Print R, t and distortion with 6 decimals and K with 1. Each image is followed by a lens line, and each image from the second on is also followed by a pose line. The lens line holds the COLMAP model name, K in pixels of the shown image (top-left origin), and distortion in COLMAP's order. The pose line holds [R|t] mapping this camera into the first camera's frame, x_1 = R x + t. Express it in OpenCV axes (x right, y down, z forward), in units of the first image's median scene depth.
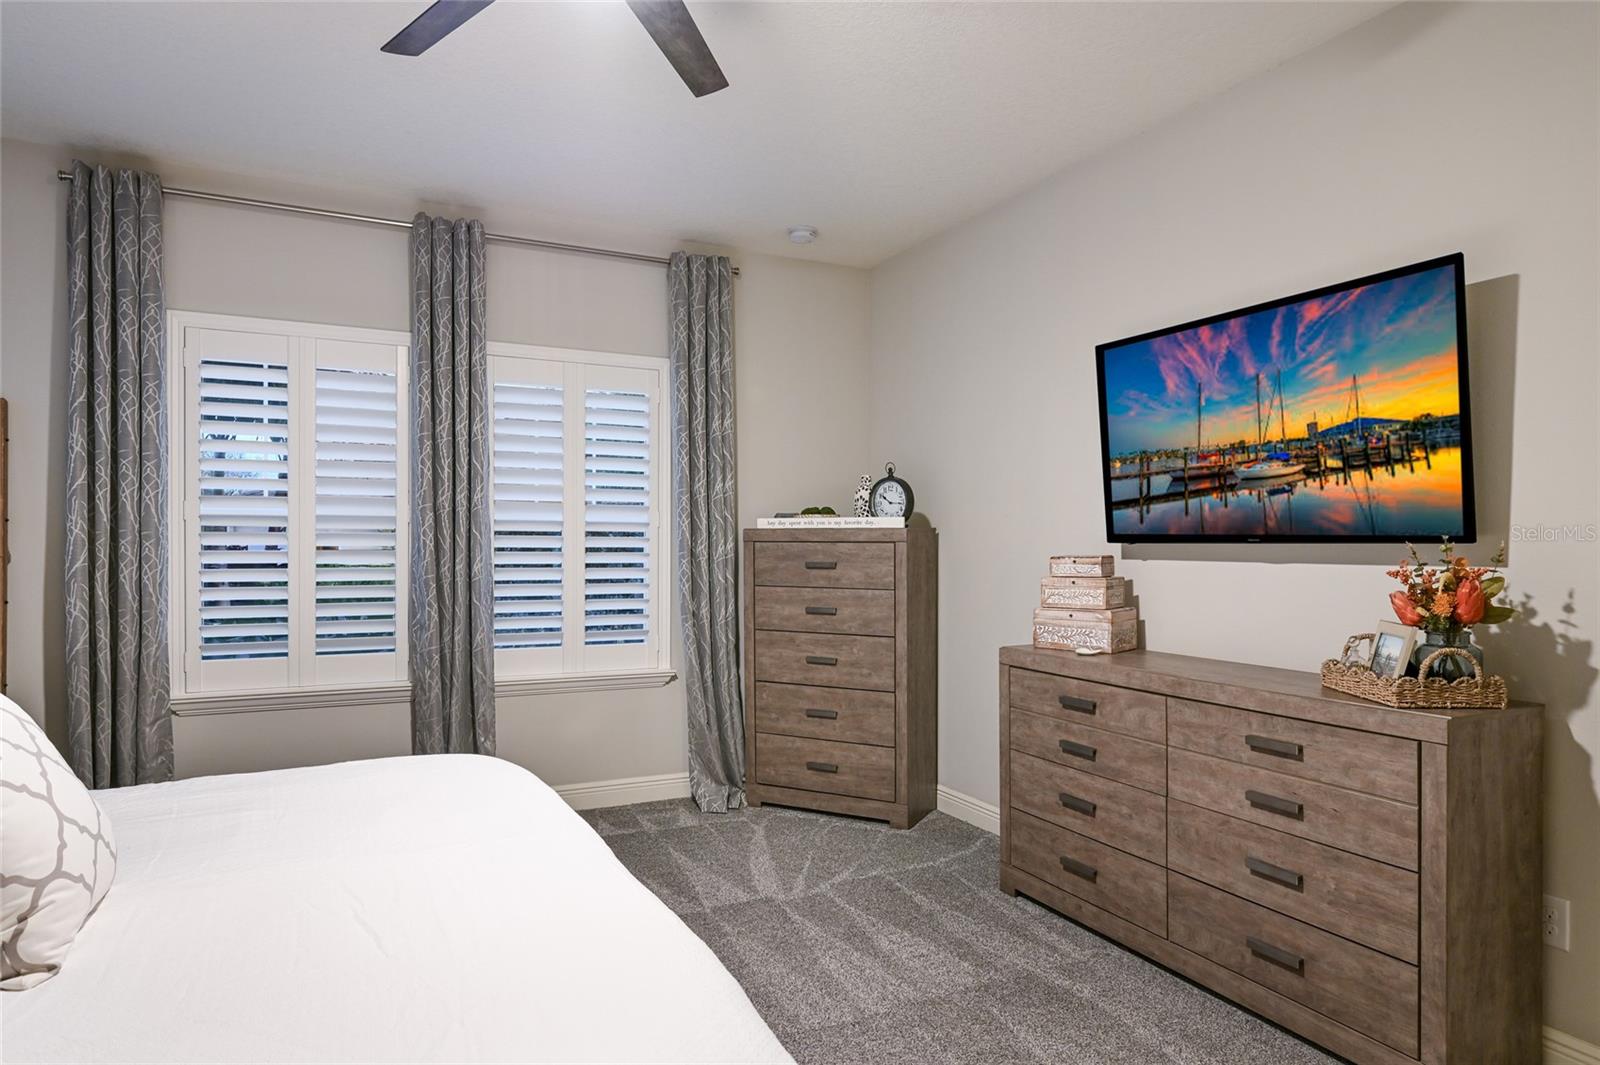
lens RADIAL K [[940.6, 0, 807.6], [0, 940.6, 537.1], [0, 0, 1]] dist [0.000841, 0.000670]
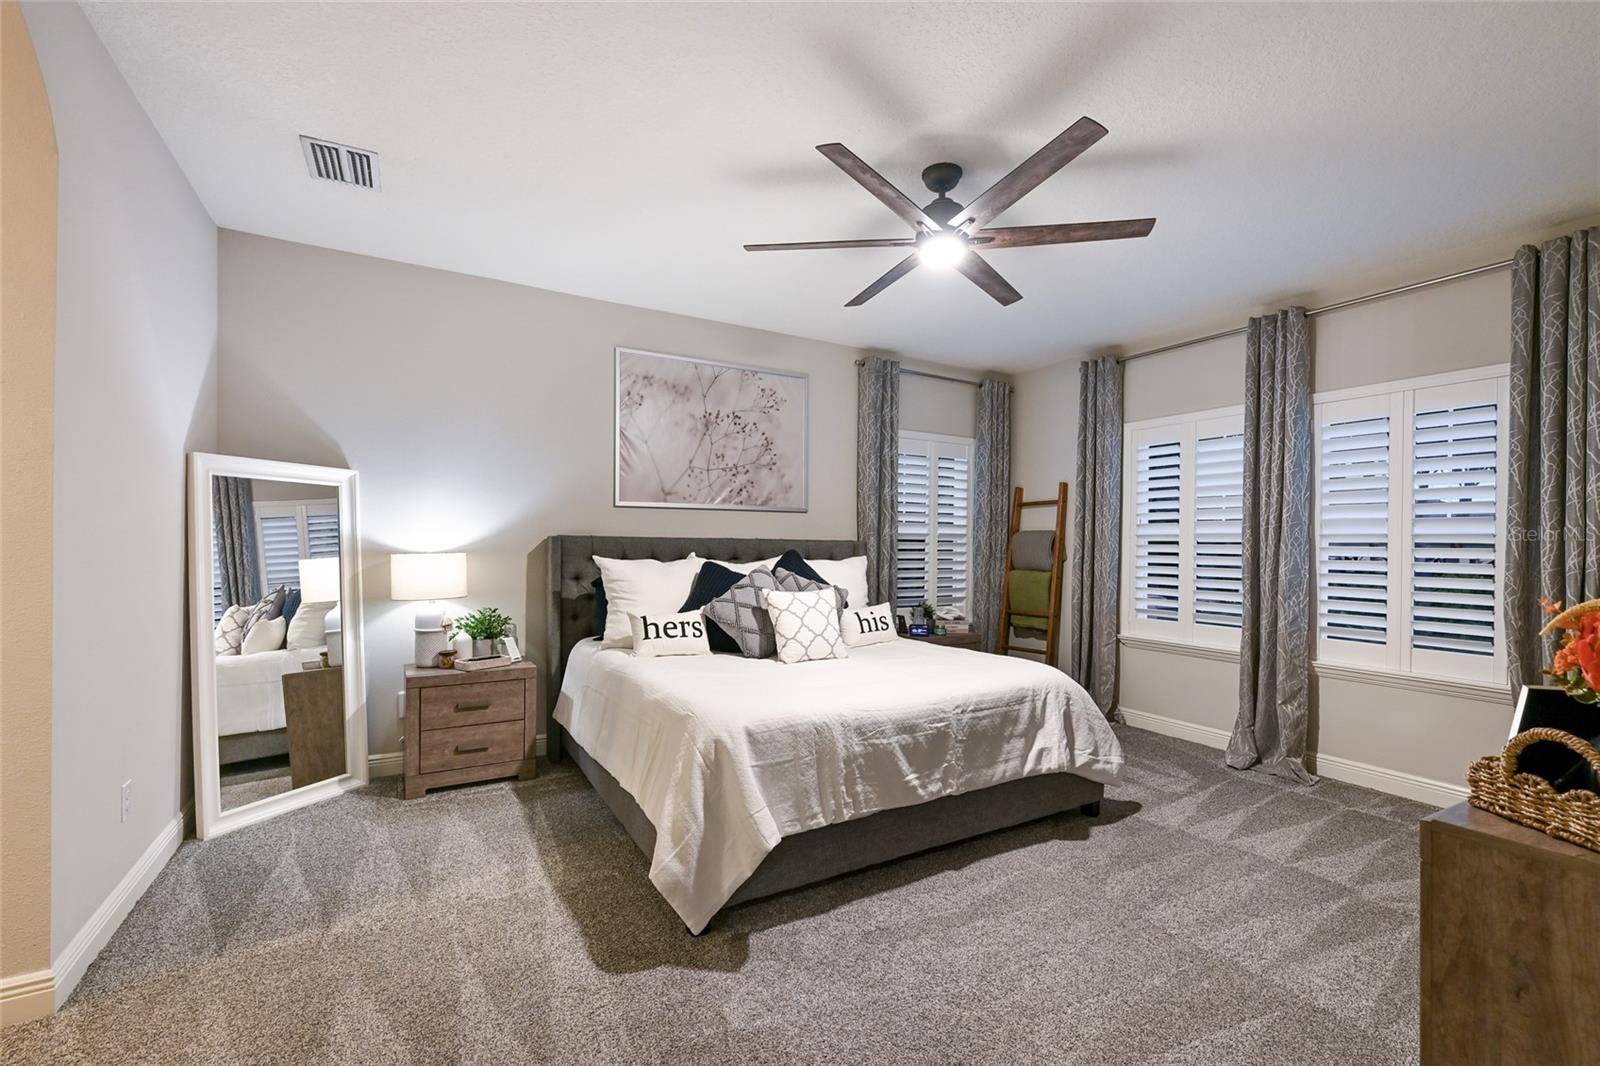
lens RADIAL K [[679.9, 0, 801.8], [0, 679.9, 544.9], [0, 0, 1]] dist [0.000848, -0.000196]
pose [[0.047245, -0.003433, -0.998877, 0.566912], [-0.011795, 0.999922, -0.003995, 0.008778], [0.998814, 0.011971, 0.047201, 0.287131]]
